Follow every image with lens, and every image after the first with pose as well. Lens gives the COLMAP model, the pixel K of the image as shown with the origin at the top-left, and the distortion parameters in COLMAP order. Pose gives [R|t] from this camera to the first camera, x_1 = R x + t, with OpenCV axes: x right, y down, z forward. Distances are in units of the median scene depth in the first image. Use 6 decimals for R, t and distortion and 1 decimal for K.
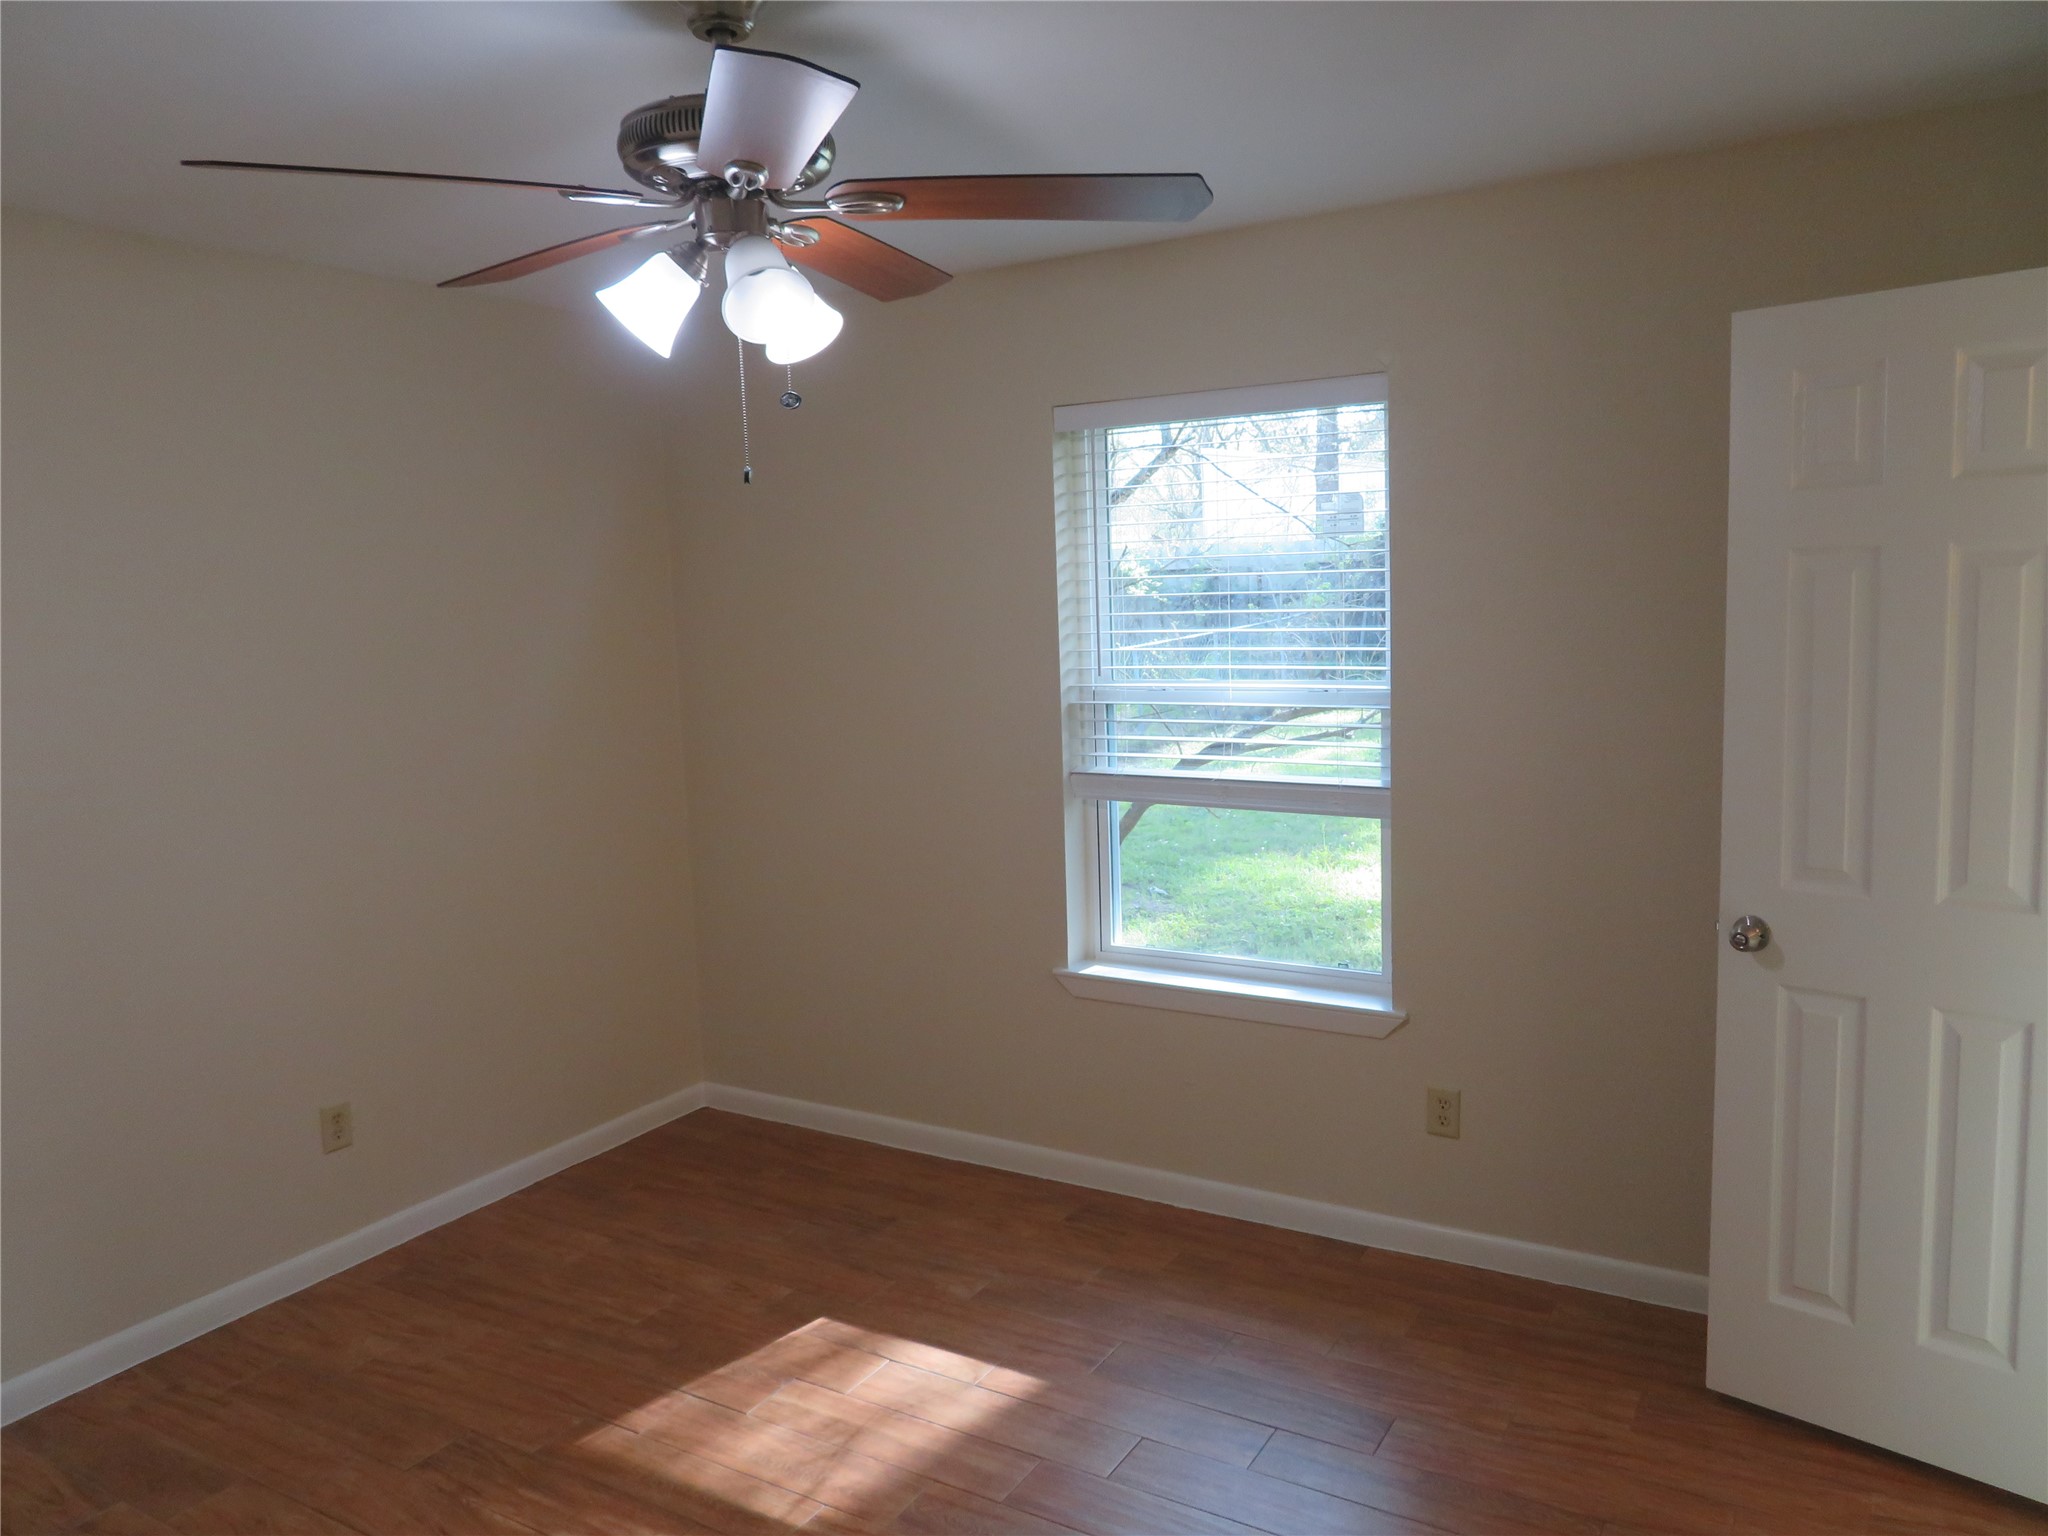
lens RADIAL K [[1469.7, 0, 1047.3], [0, 1469.7, 766.1], [0, 0, 1]] dist [-0.007365, 0.010923]
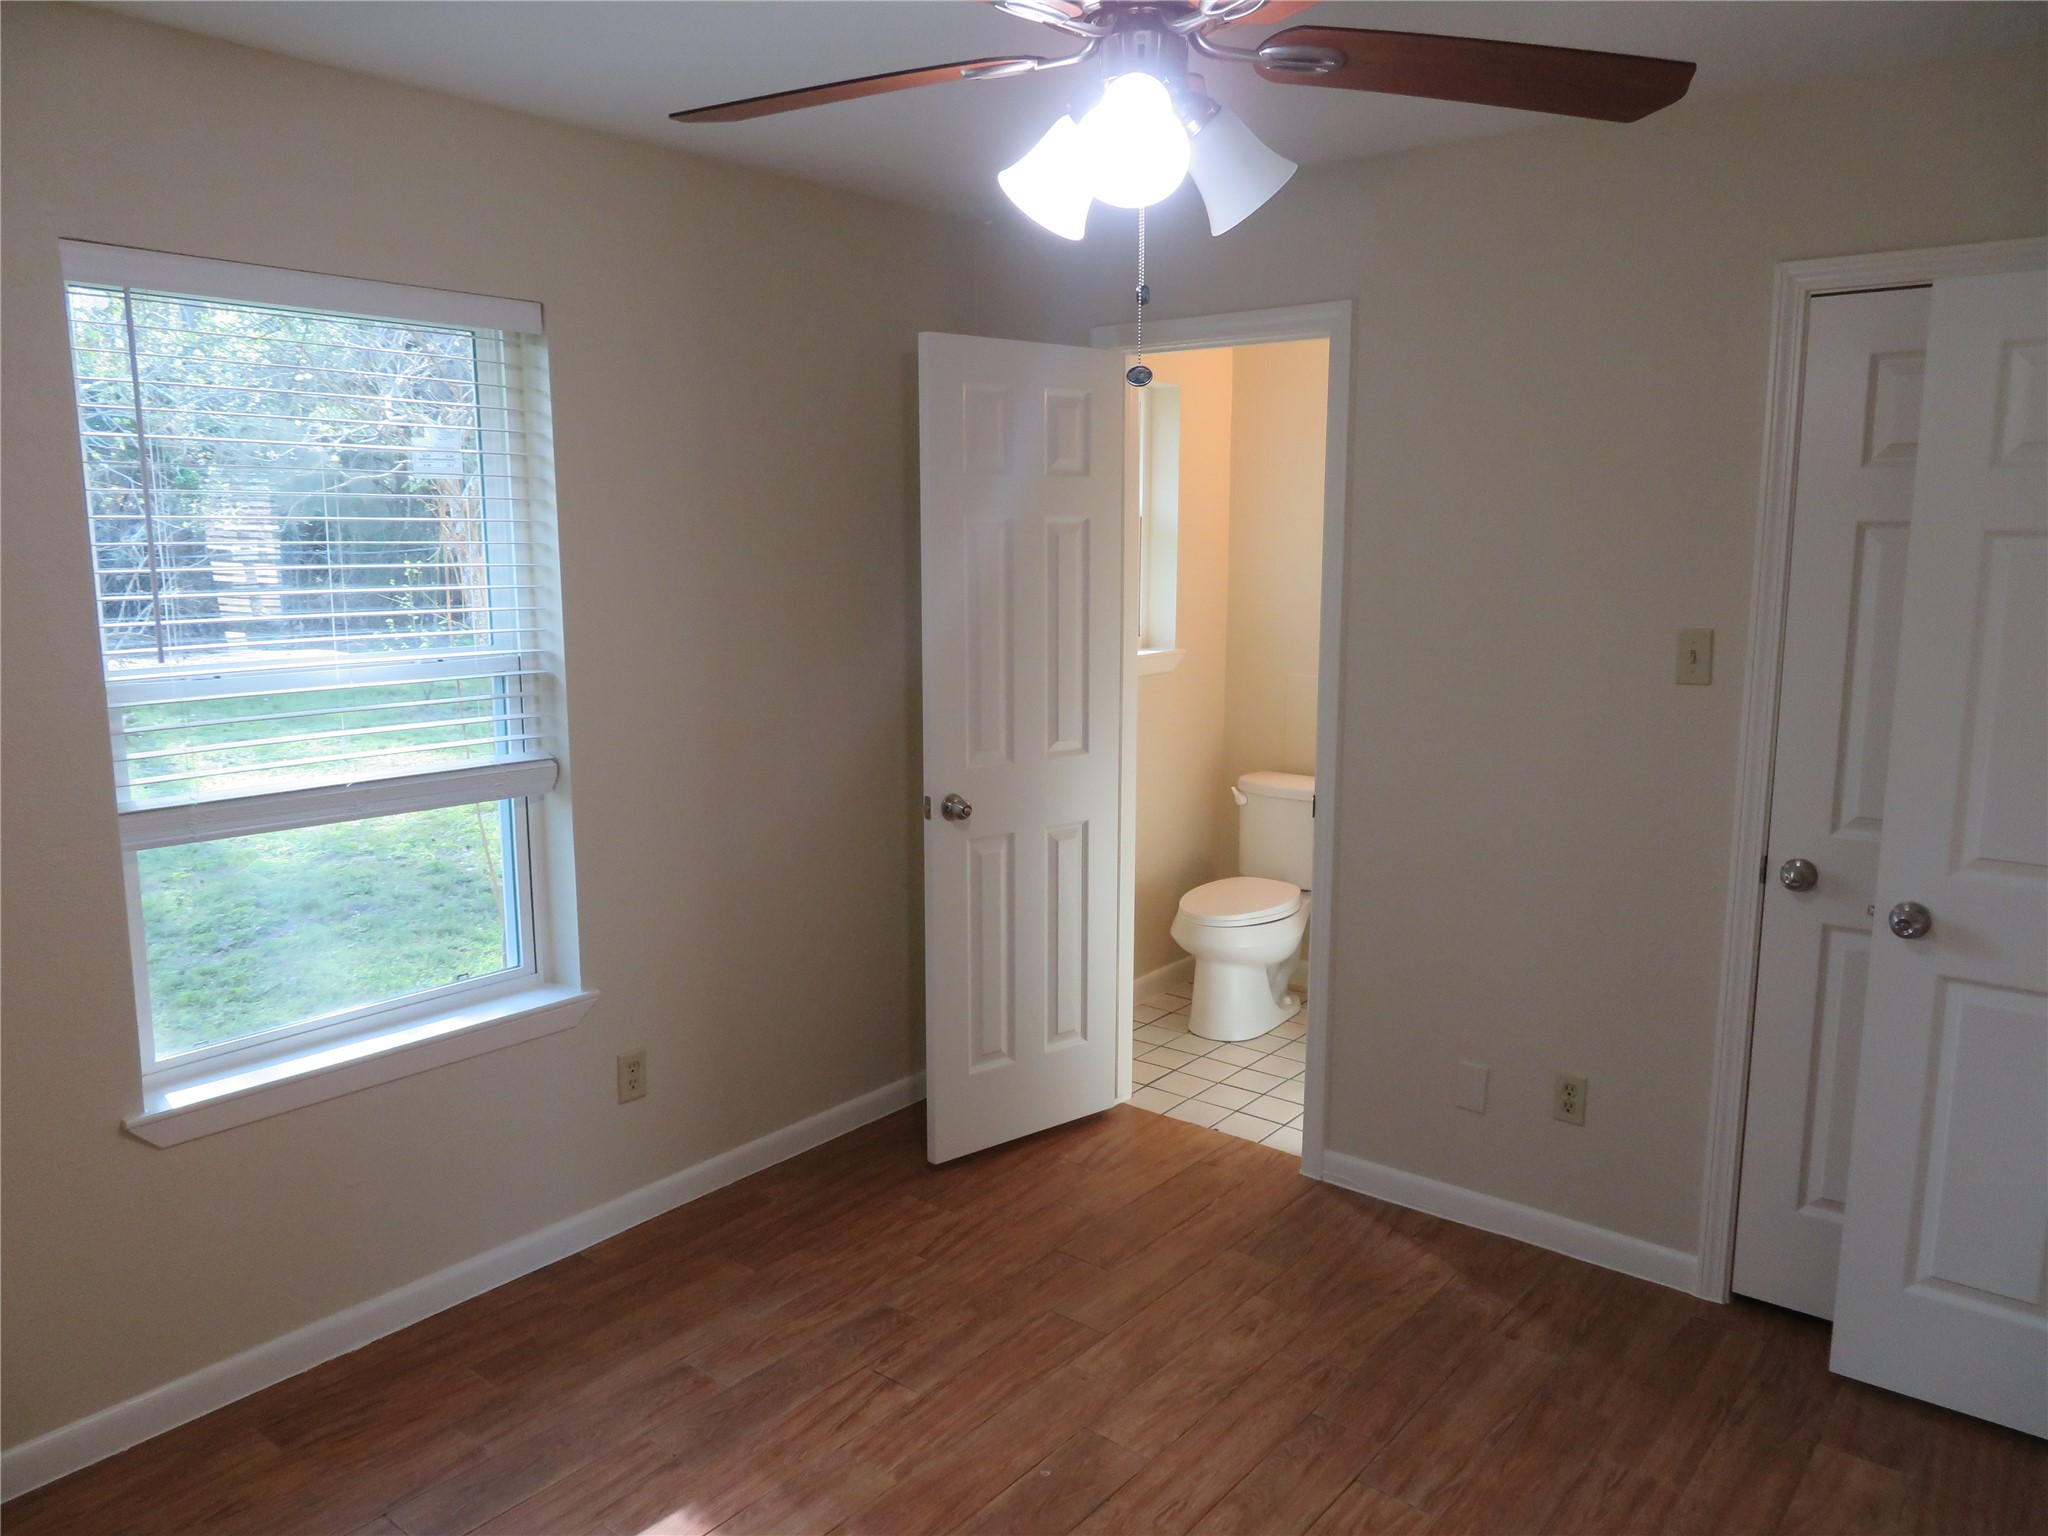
lens RADIAL K [[1469.7, 0, 1047.3], [0, 1469.7, 766.1], [0, 0, 1]] dist [-0.007365, 0.010923]
pose [[0.134073, -0.128110, 0.982656, -0.756951], [0.113861, 0.987033, 0.113145, -0.058953], [-0.984408, 0.096717, 0.146921, 0.668890]]
